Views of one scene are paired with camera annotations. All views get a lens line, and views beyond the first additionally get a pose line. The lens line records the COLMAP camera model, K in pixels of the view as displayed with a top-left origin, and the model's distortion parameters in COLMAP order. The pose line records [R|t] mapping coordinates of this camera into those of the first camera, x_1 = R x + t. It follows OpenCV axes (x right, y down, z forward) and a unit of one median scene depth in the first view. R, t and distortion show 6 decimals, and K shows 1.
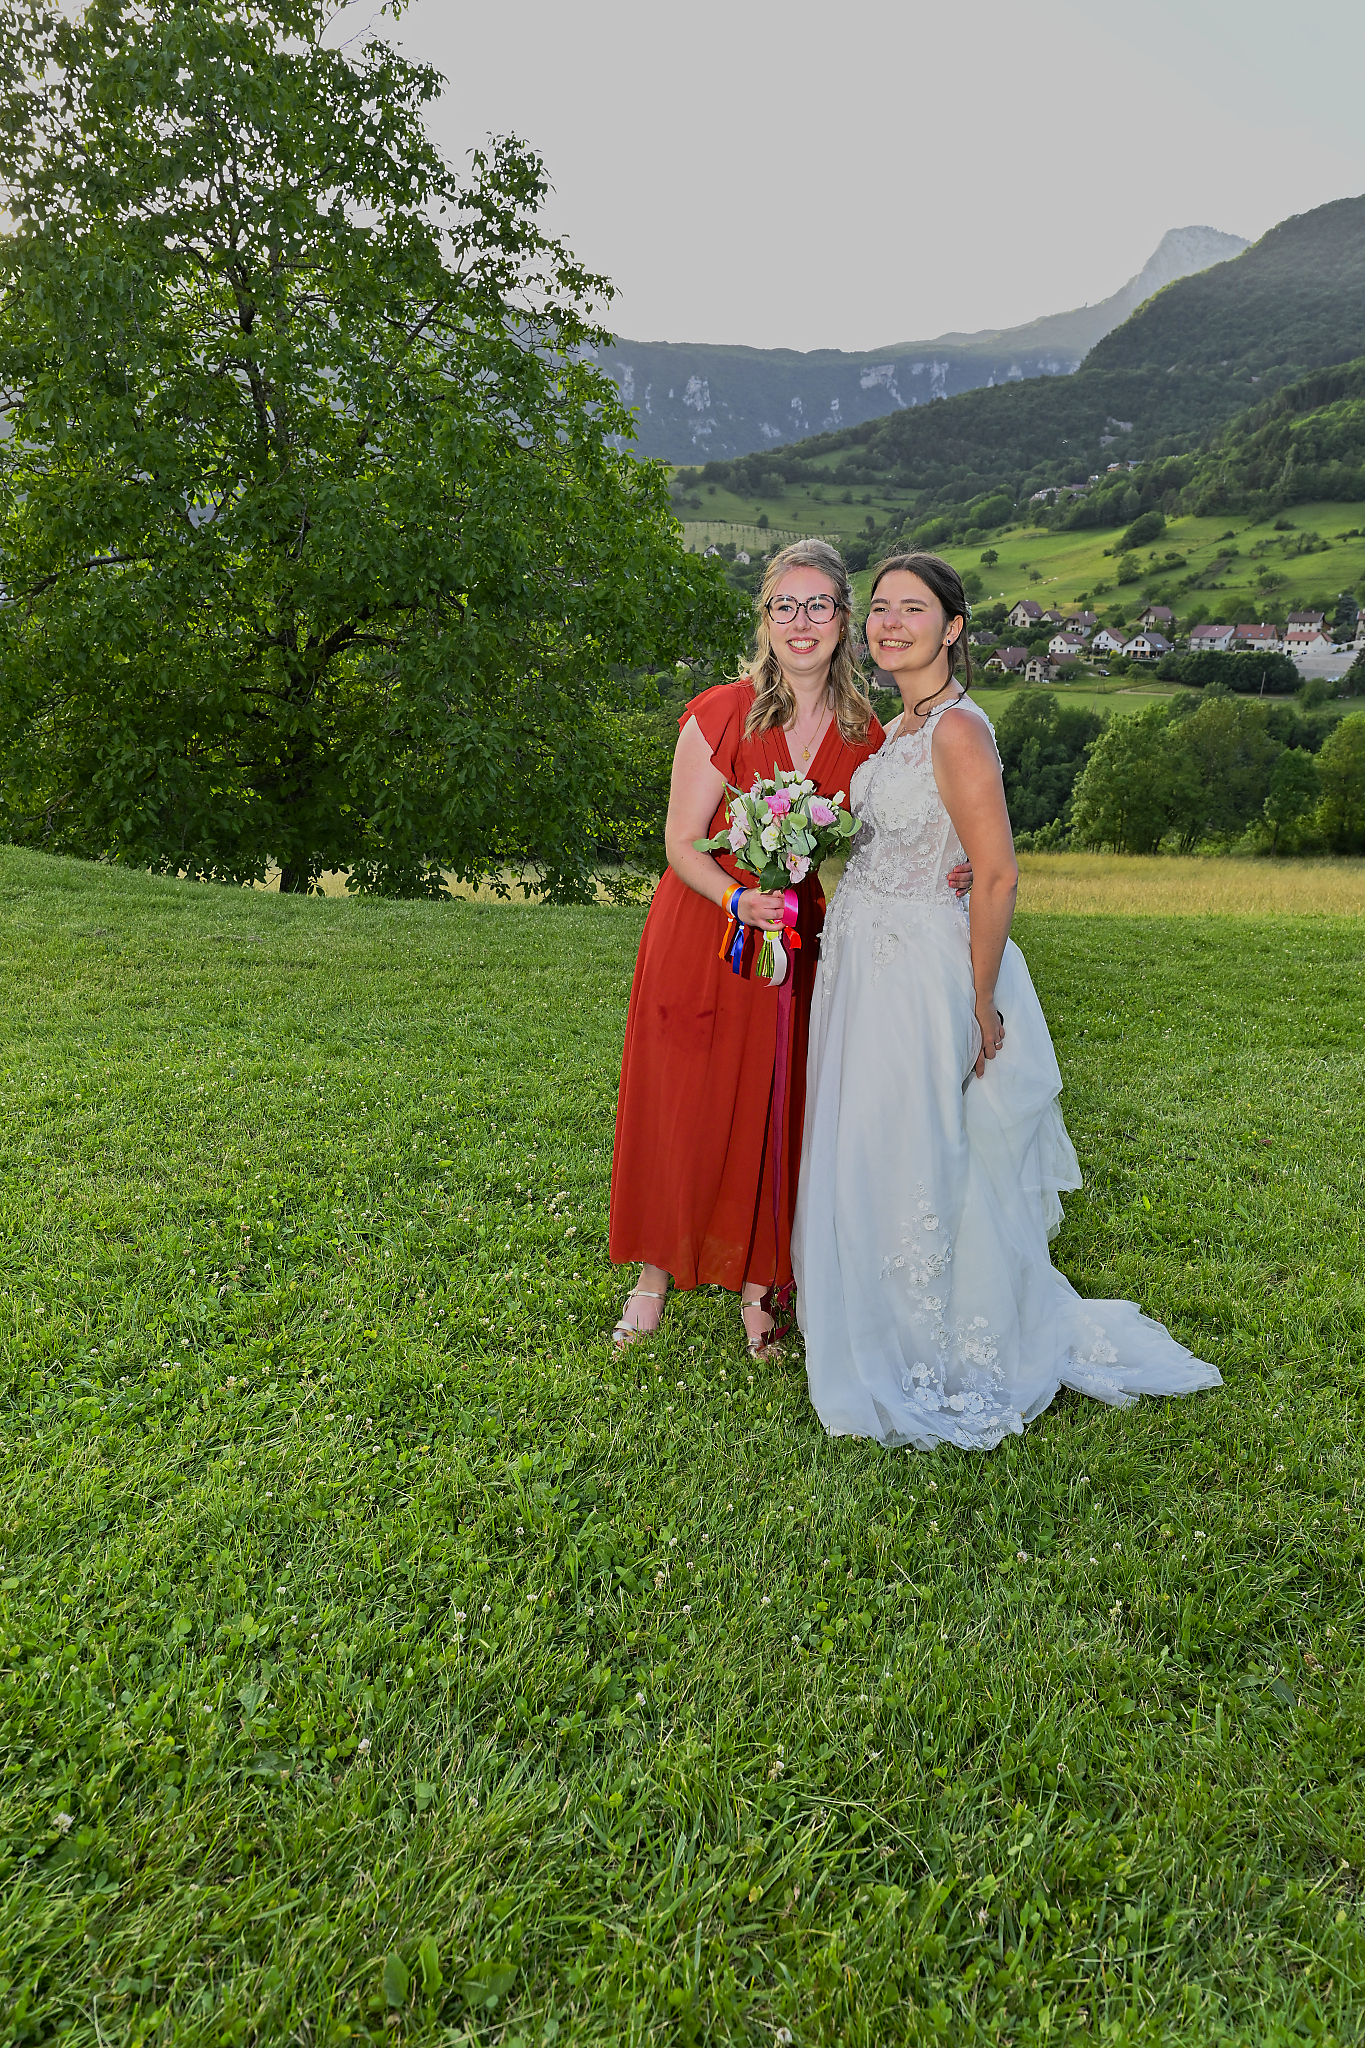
lens RADIAL K [[1435.6, 0, 682.5], [0, 1435.6, 1024.0], [0, 0, 1]] dist [0.100605, -0.044760]
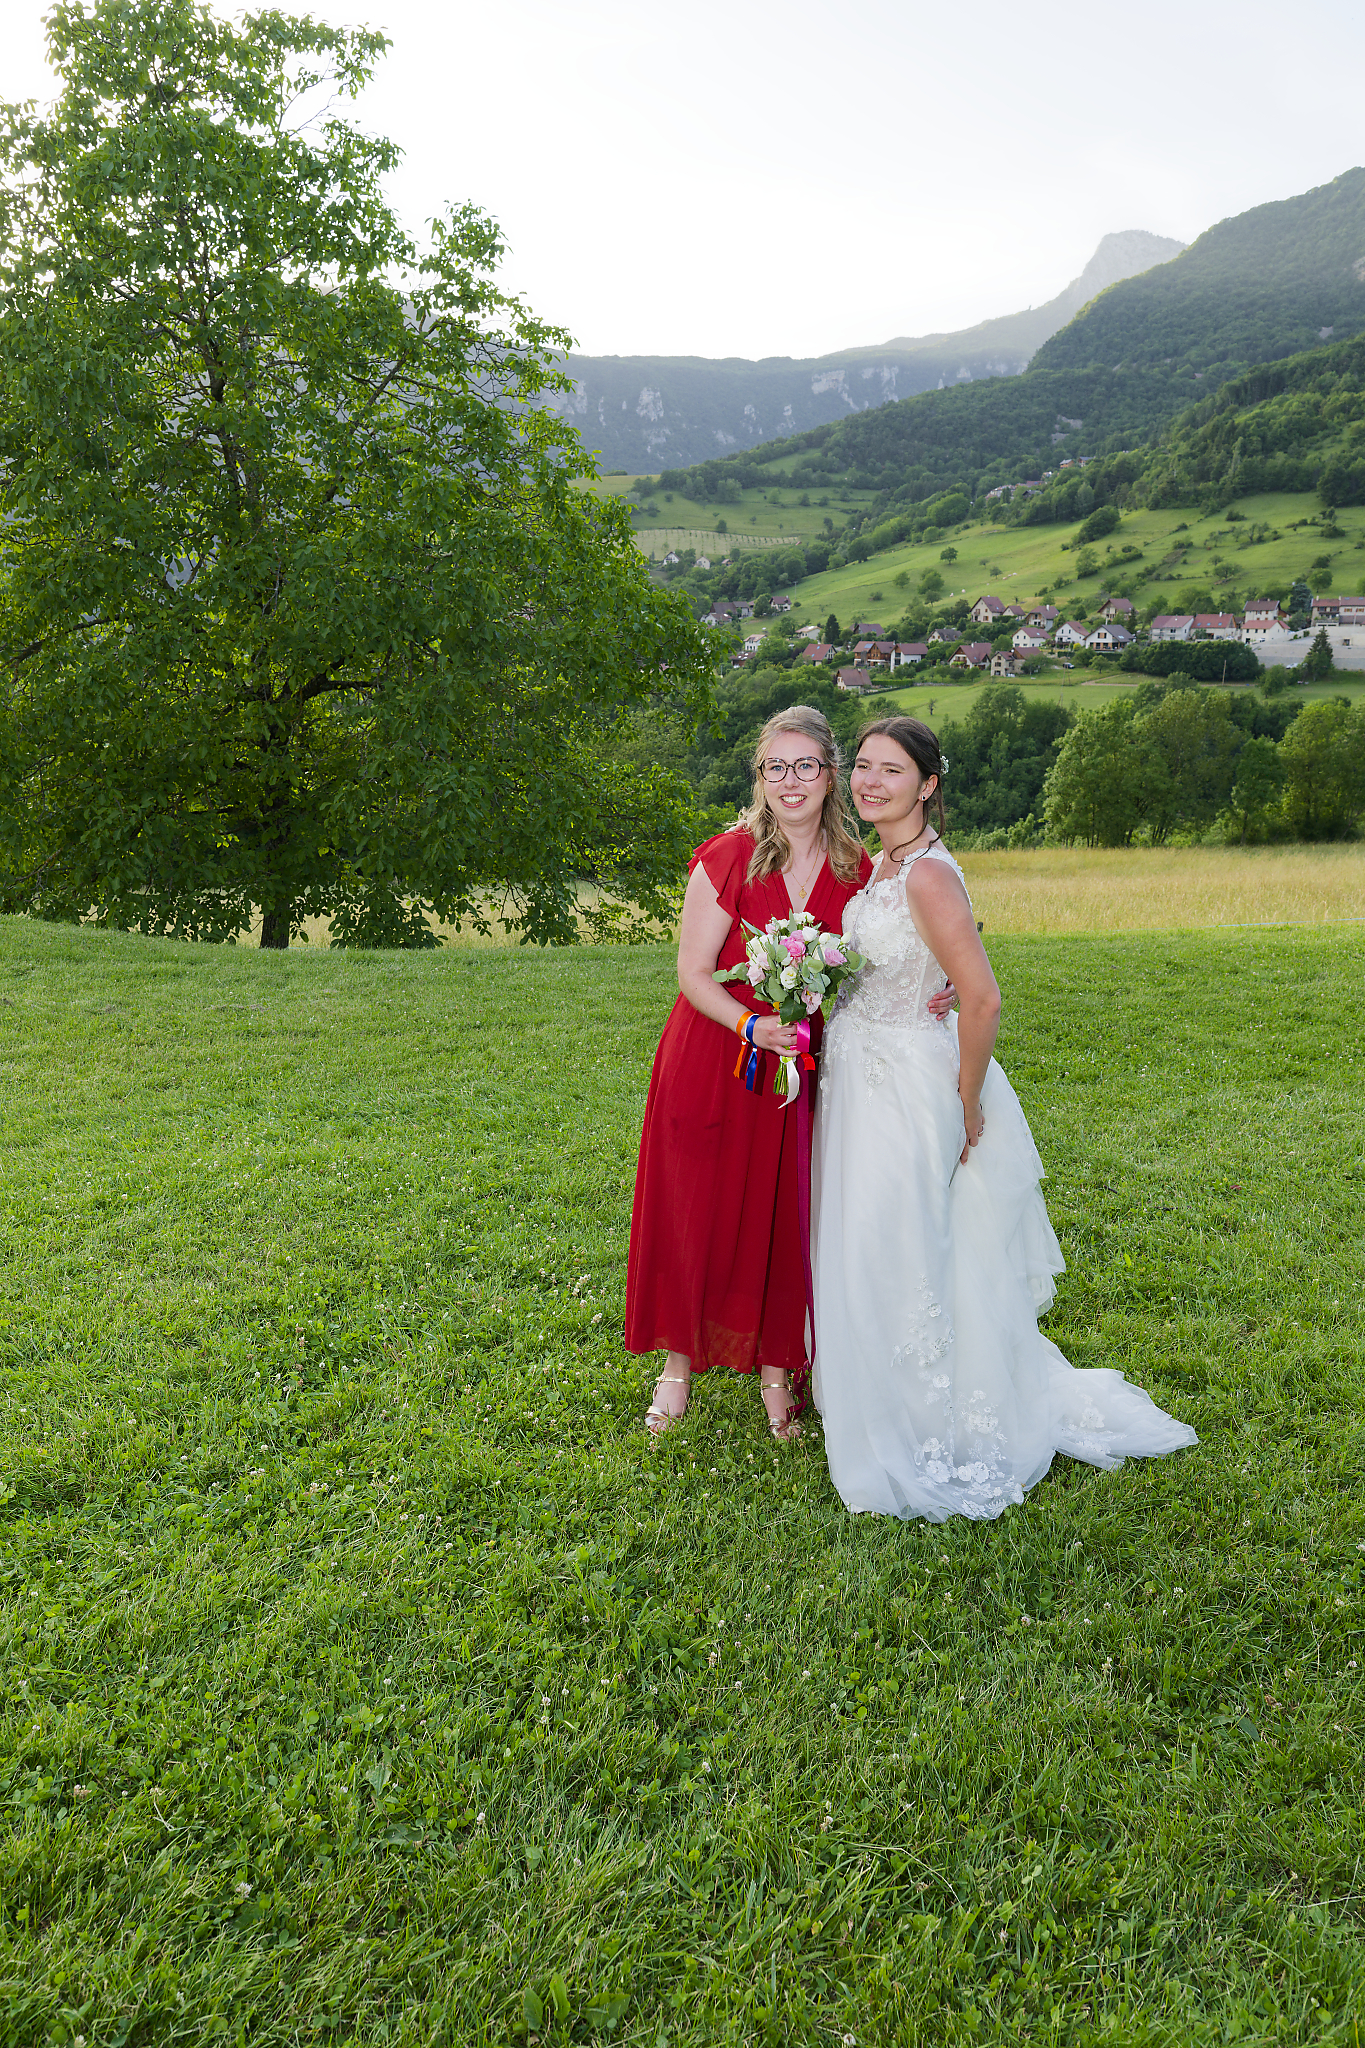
lens RADIAL K [[1455.1, 0, 673.5], [0, 1455.1, 1022.3], [0, 0, 1]] dist [0.009746, 0.007584]
pose [[0.999101, -0.041746, 0.007407, -0.027829], [0.041821, 0.999072, -0.010277, -0.089287], [-0.006971, 0.010577, 0.999920, -0.126720]]
